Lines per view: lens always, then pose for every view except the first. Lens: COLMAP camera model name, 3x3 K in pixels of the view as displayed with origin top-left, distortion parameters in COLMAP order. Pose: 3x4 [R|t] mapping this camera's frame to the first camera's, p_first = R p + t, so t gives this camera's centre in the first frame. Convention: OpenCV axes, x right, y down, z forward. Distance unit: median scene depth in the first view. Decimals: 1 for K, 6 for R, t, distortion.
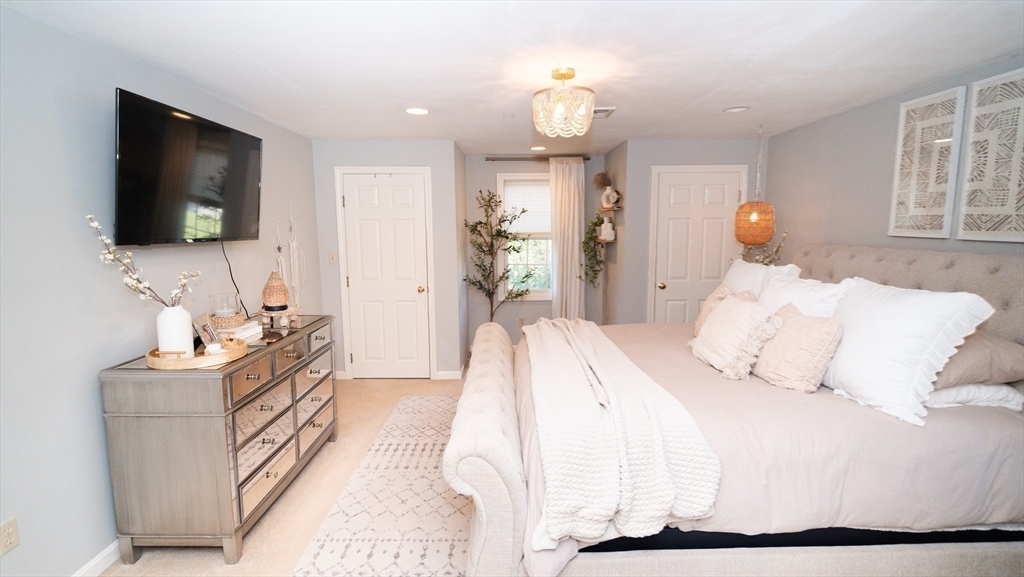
lens RADIAL K [[475.6, 0, 512.0], [0, 475.6, 288.5], [0, 0, 1]] dist [-0.003334, -0.000155]
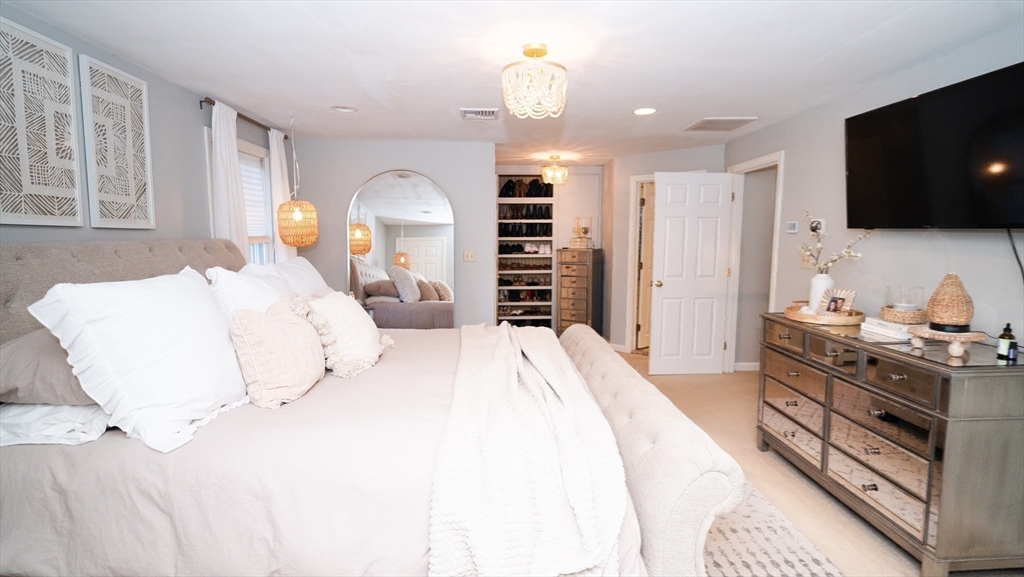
lens RADIAL K [[475.6, 0, 512.0], [0, 475.6, 288.5], [0, 0, 1]] dist [-0.003334, -0.000155]
pose [[-0.999592, 0.006389, -0.027840, 0.154948], [-0.000618, 0.969600, 0.244694, -0.188168], [0.028557, 0.244611, -0.969201, 1.706249]]
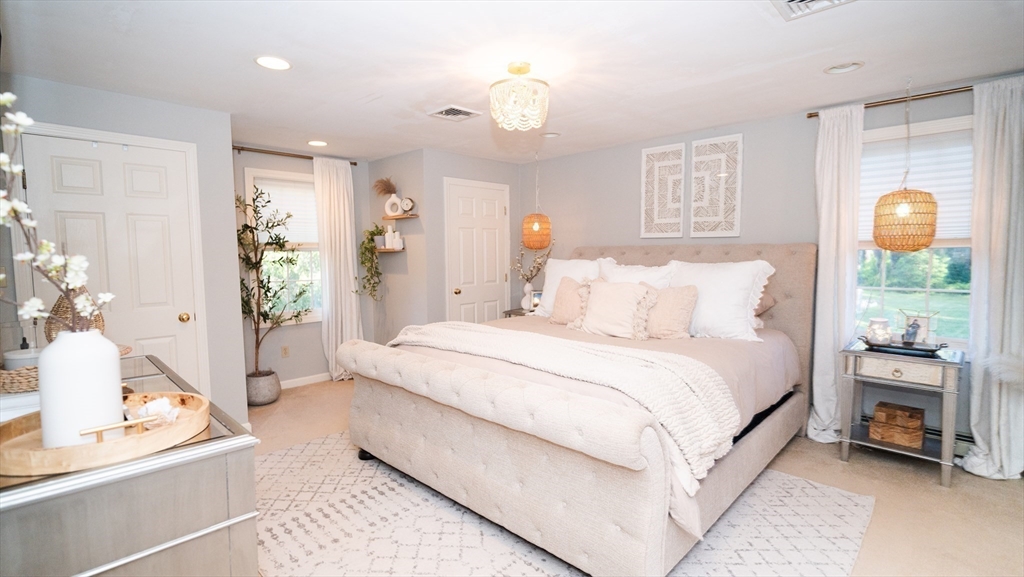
lens RADIAL K [[475.6, 0, 512.0], [0, 475.6, 288.5], [0, 0, 1]] dist [-0.003334, -0.000155]
pose [[0.701663, -0.055208, 0.710367, -0.553887], [0.099253, 0.994846, -0.020720, 0.035880], [-0.705562, 0.085045, 0.703526, 0.278193]]
